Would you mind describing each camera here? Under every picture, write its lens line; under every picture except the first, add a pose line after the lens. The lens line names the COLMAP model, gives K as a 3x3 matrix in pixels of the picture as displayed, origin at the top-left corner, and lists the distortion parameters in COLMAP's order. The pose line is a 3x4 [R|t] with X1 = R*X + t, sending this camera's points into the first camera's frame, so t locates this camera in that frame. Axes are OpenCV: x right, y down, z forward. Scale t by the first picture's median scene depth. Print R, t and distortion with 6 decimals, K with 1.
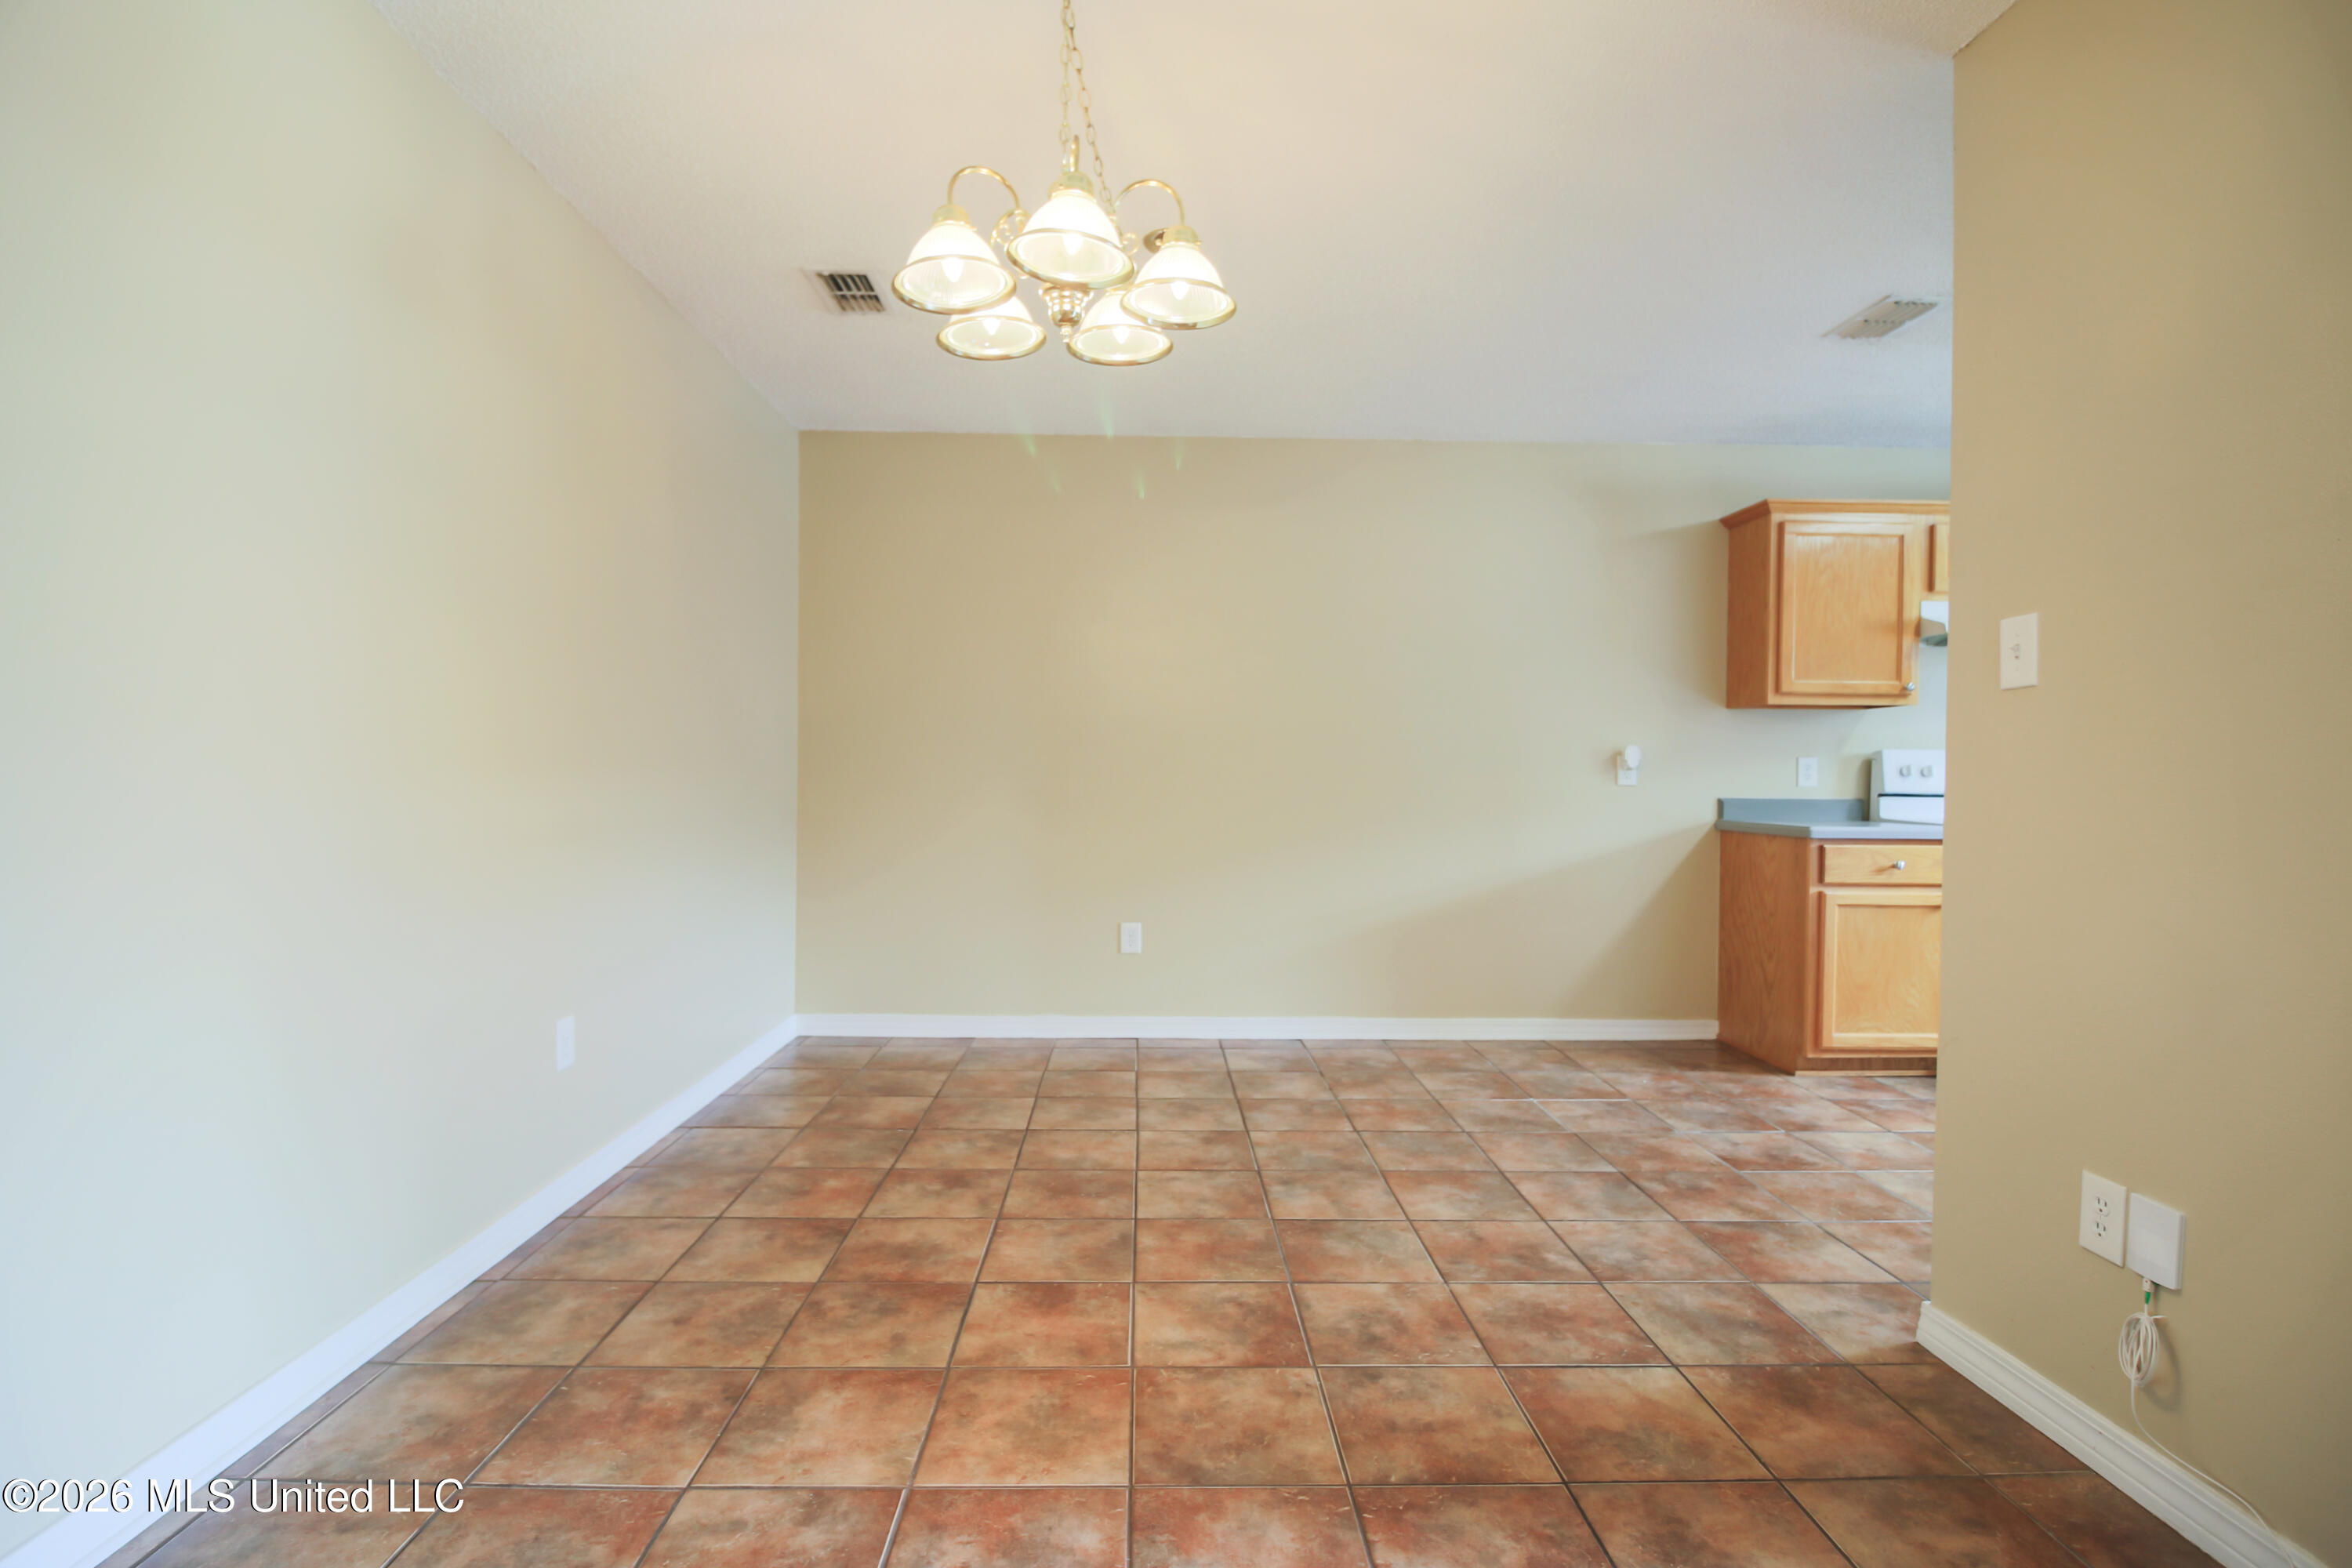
lens RADIAL K [[1123.7, 0, 1156.2], [0, 1123.7, 763.8], [0, 0, 1]] dist [-0.004496, -0.001231]
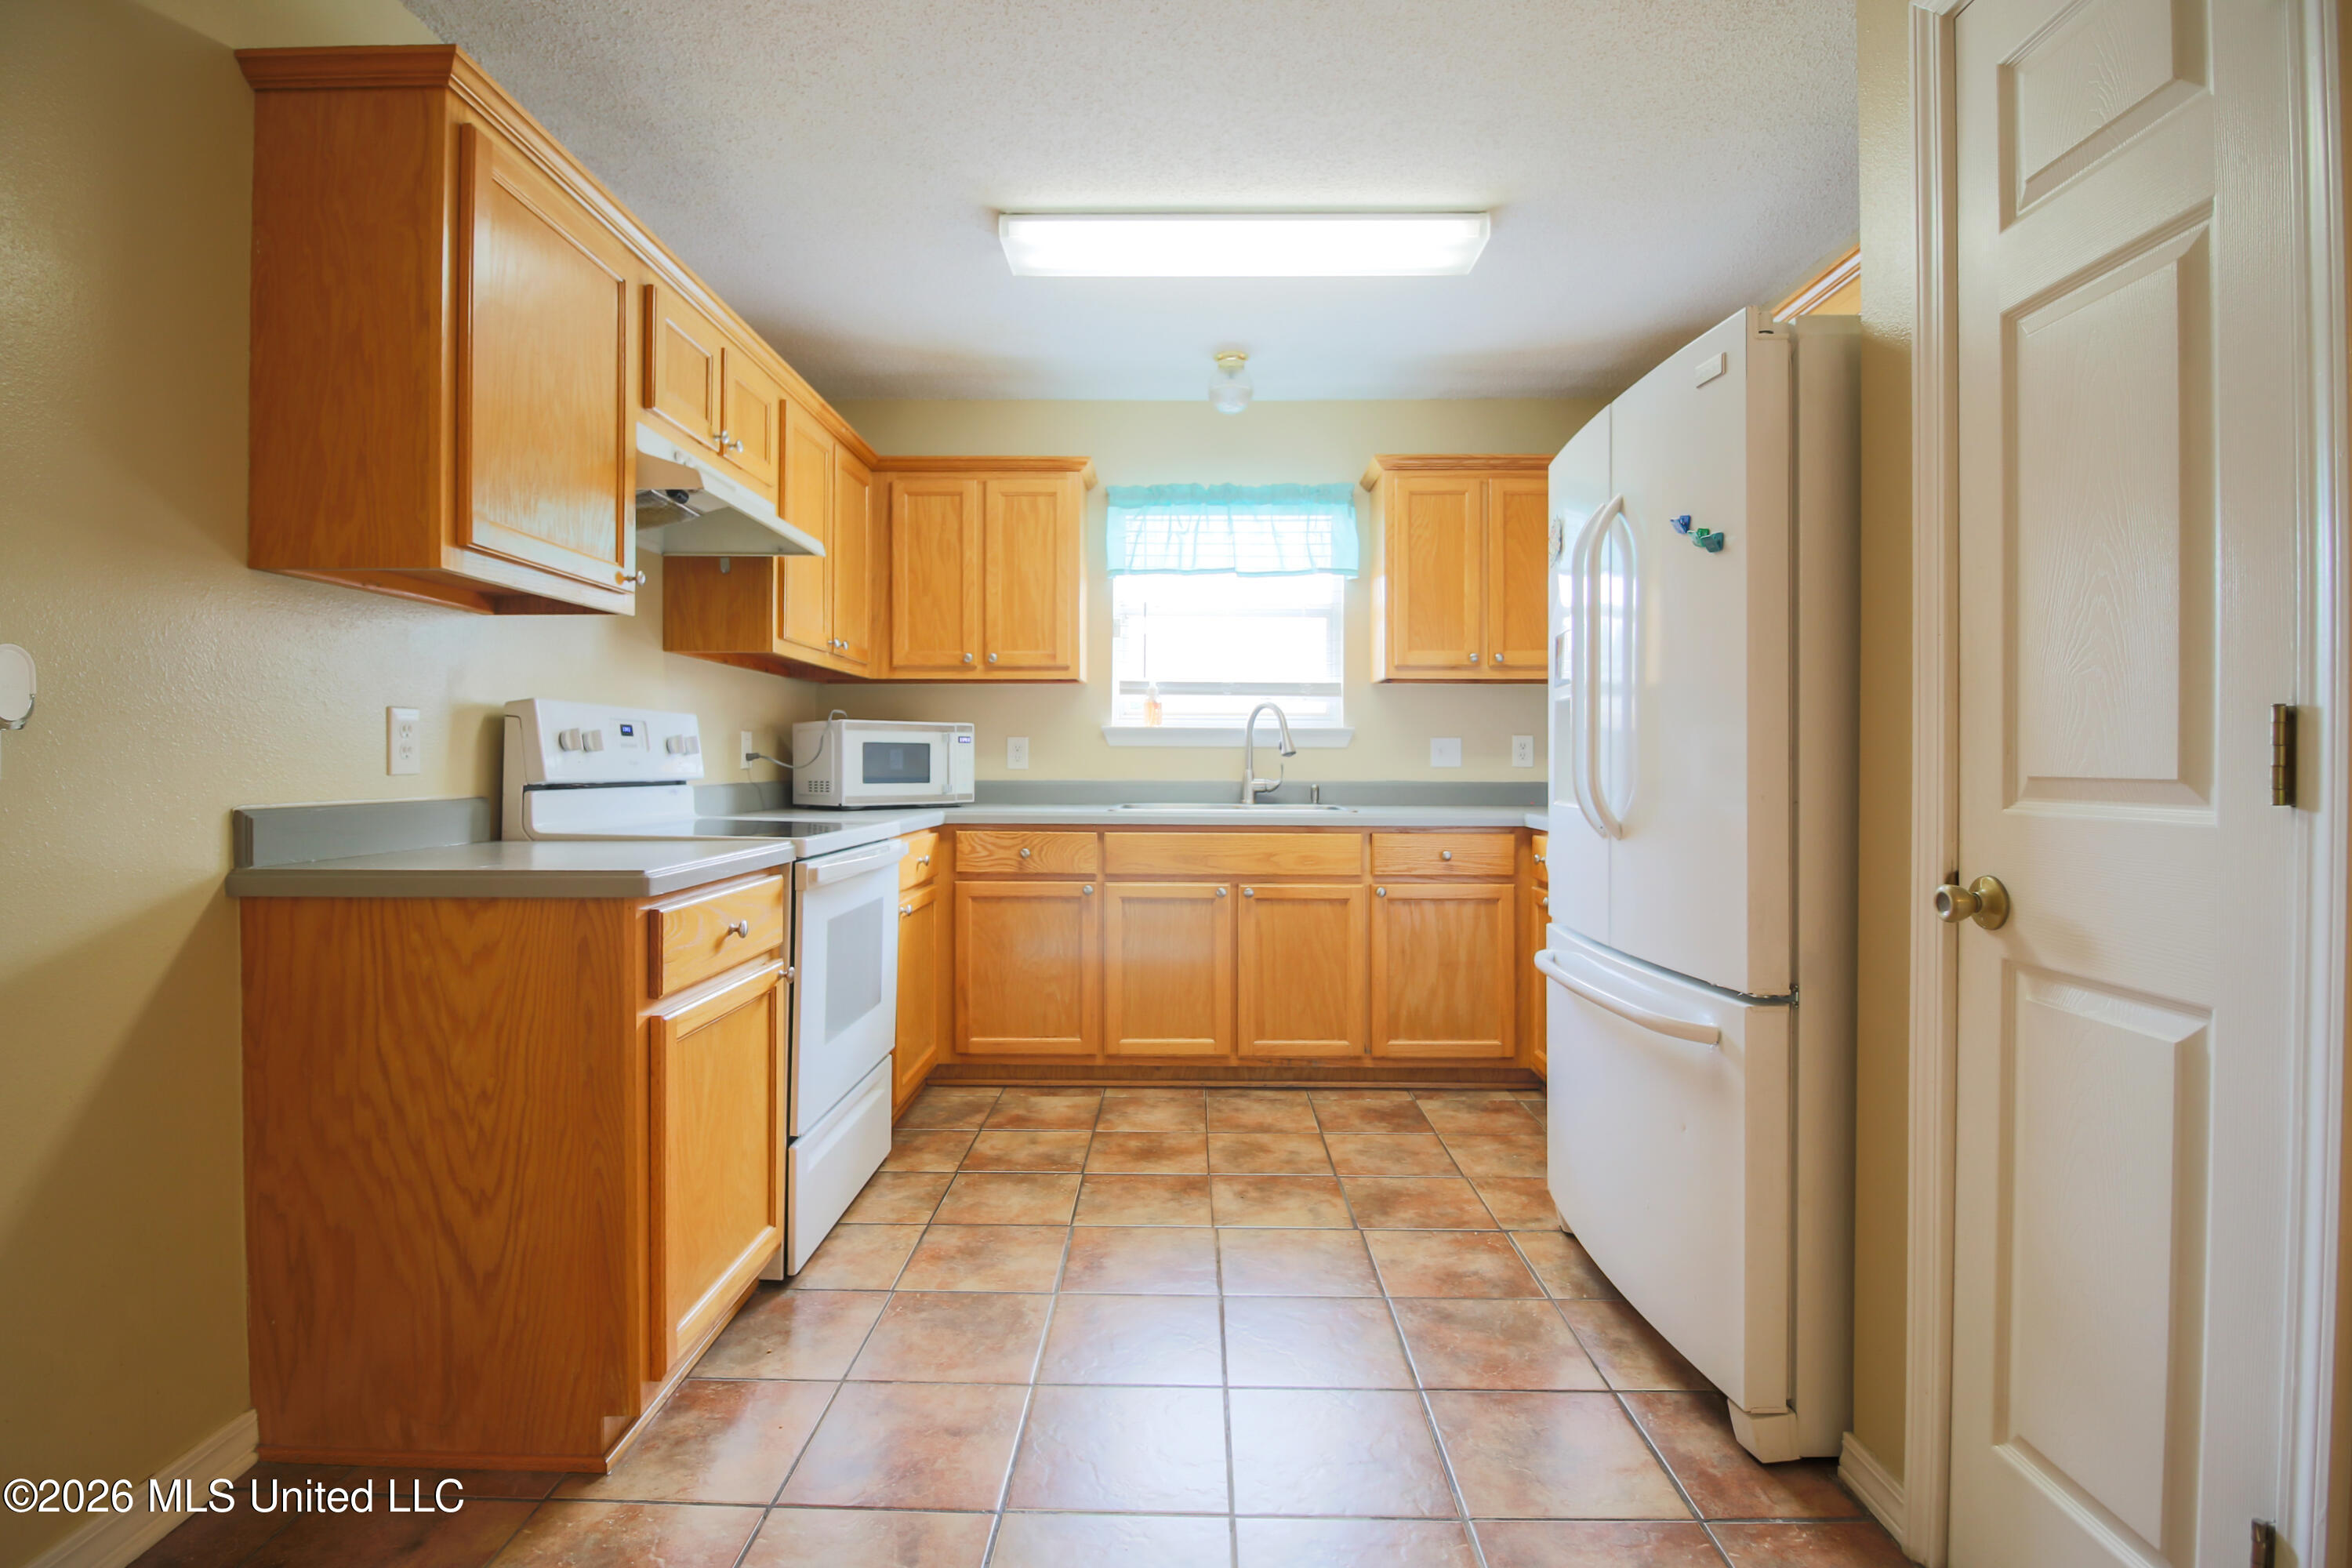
lens RADIAL K [[1123.7, 0, 1156.2], [0, 1123.7, 763.8], [0, 0, 1]] dist [-0.004496, -0.001231]
pose [[0.033752, -0.013571, 0.999338, 0.151461], [-0.009924, 0.999854, 0.013913, 0.007674], [-0.999381, -0.010387, 0.033612, 0.707162]]
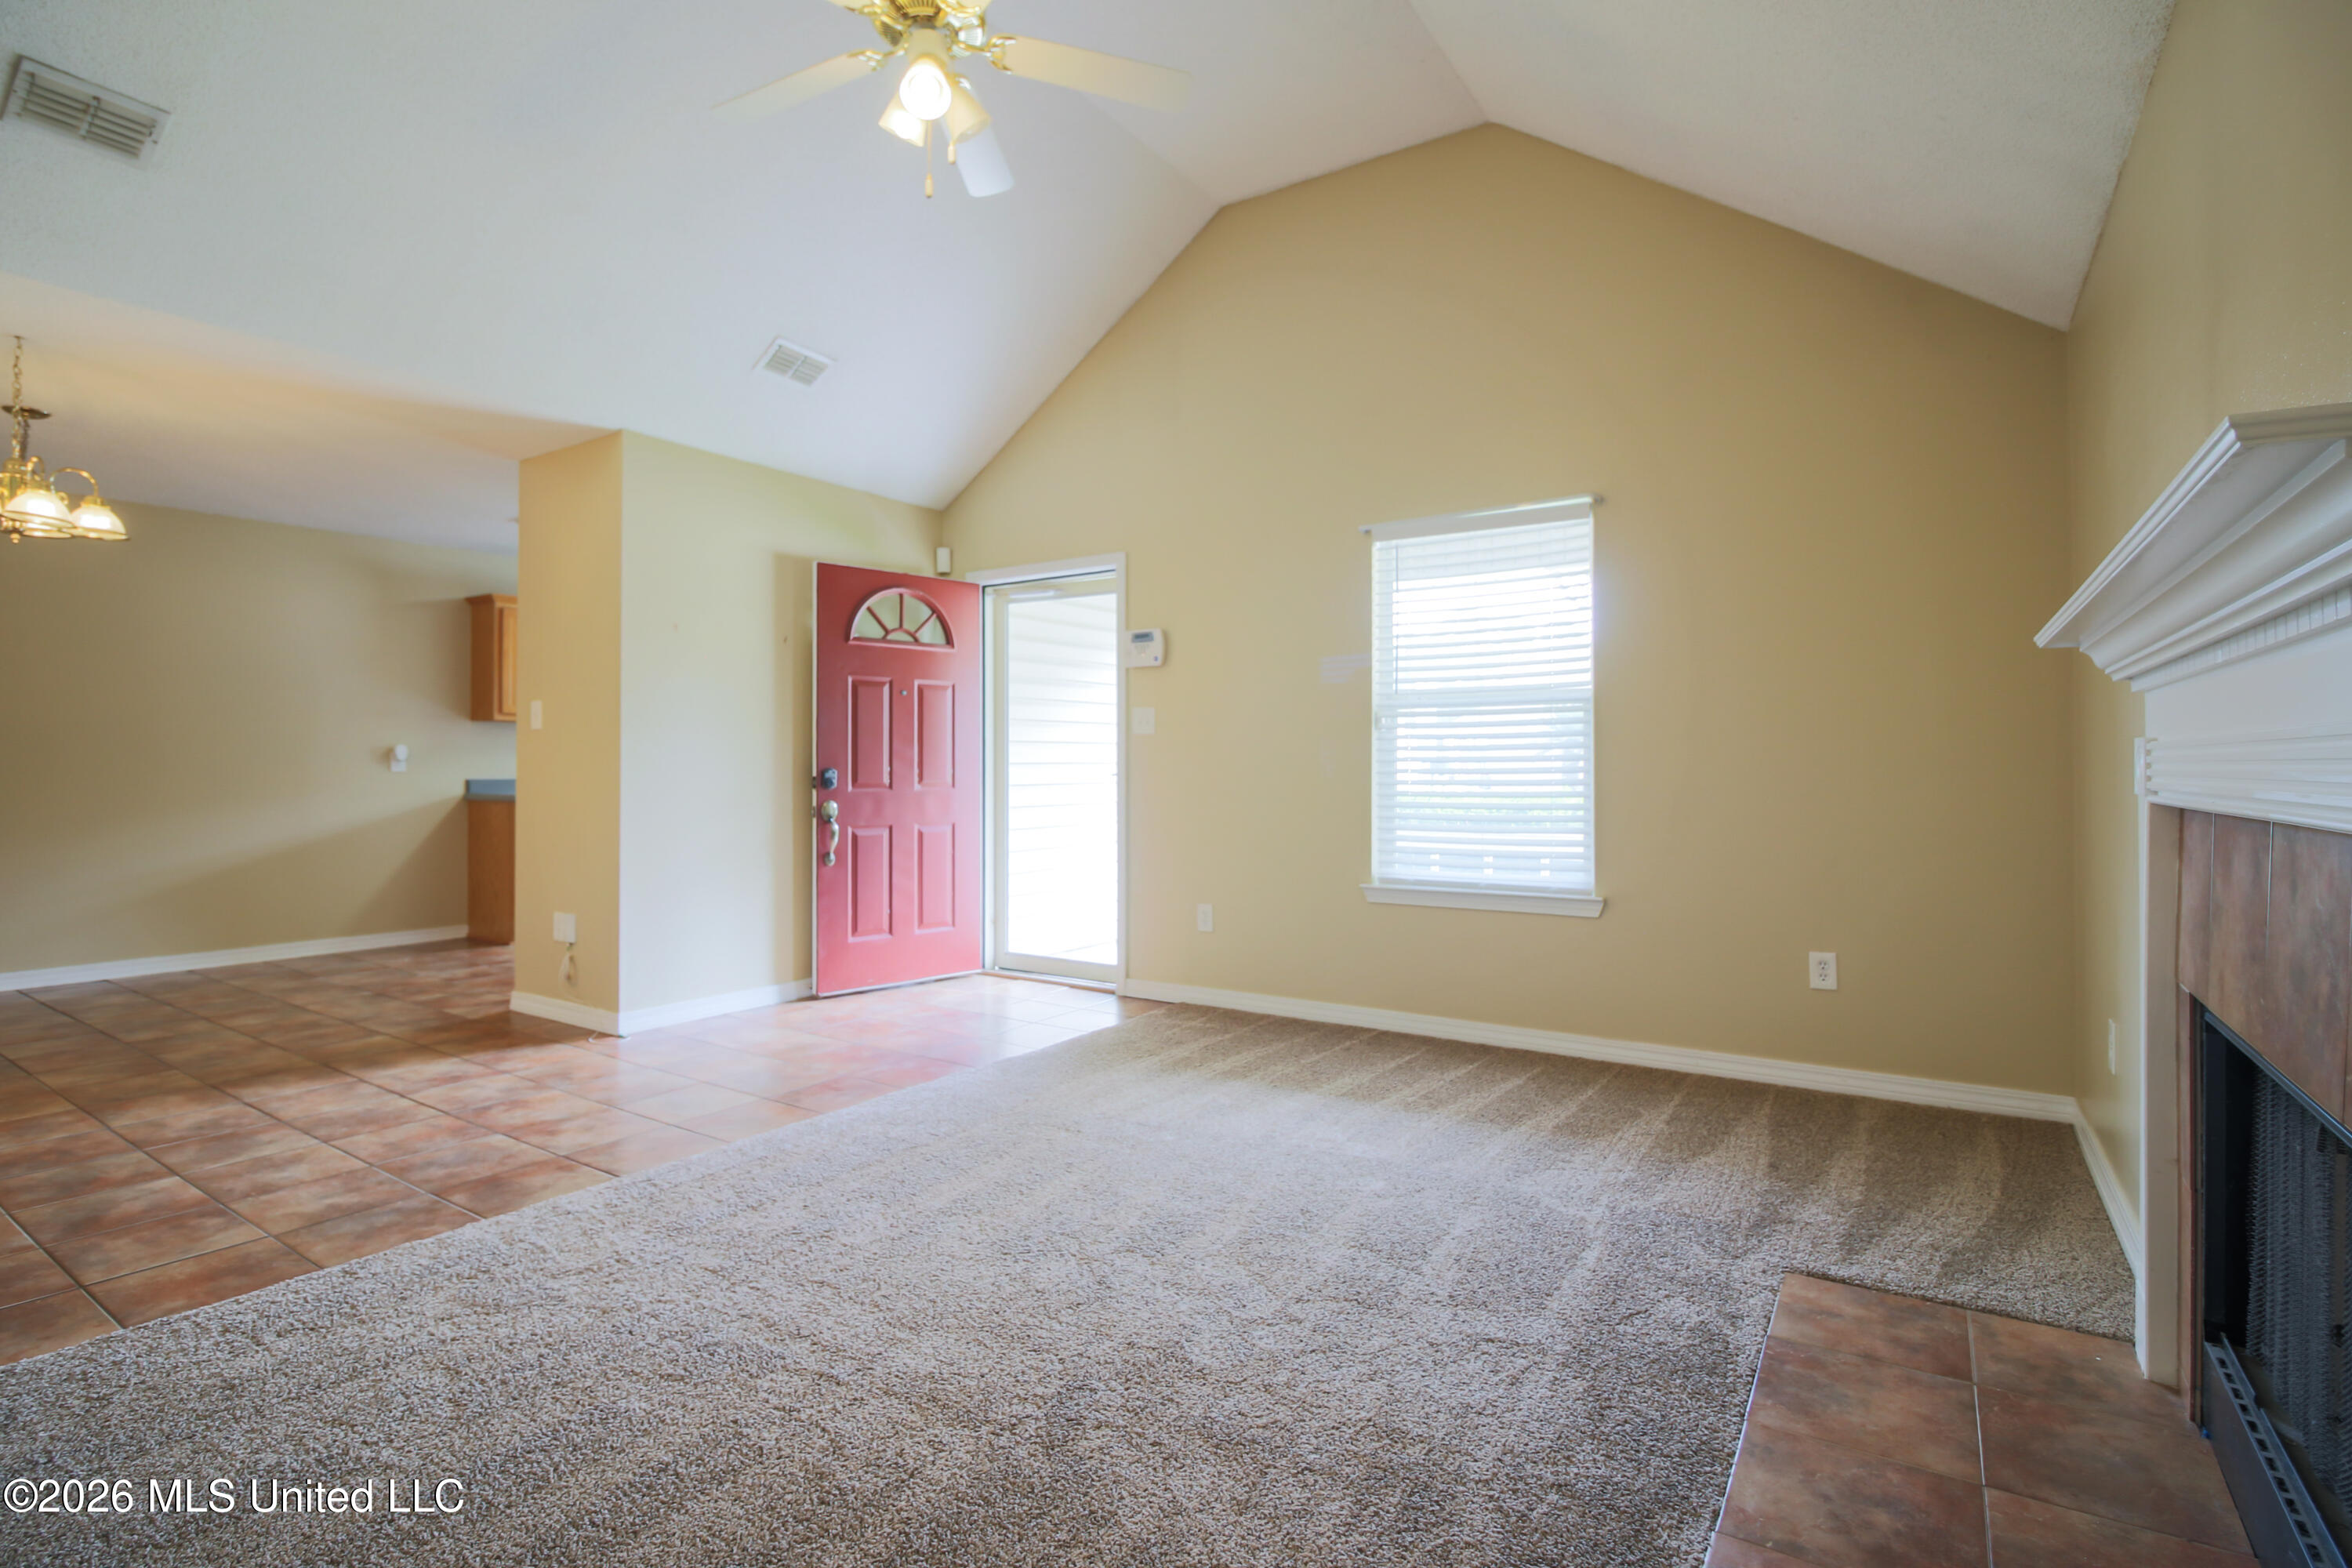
lens RADIAL K [[1123.7, 0, 1156.2], [0, 1123.7, 763.8], [0, 0, 1]] dist [-0.004496, -0.001231]
pose [[0.585988, -0.009076, 0.810269, -0.191452], [0.002059, 0.999951, 0.009712, -0.003759], [-0.810317, -0.004023, 0.585978, -0.675056]]
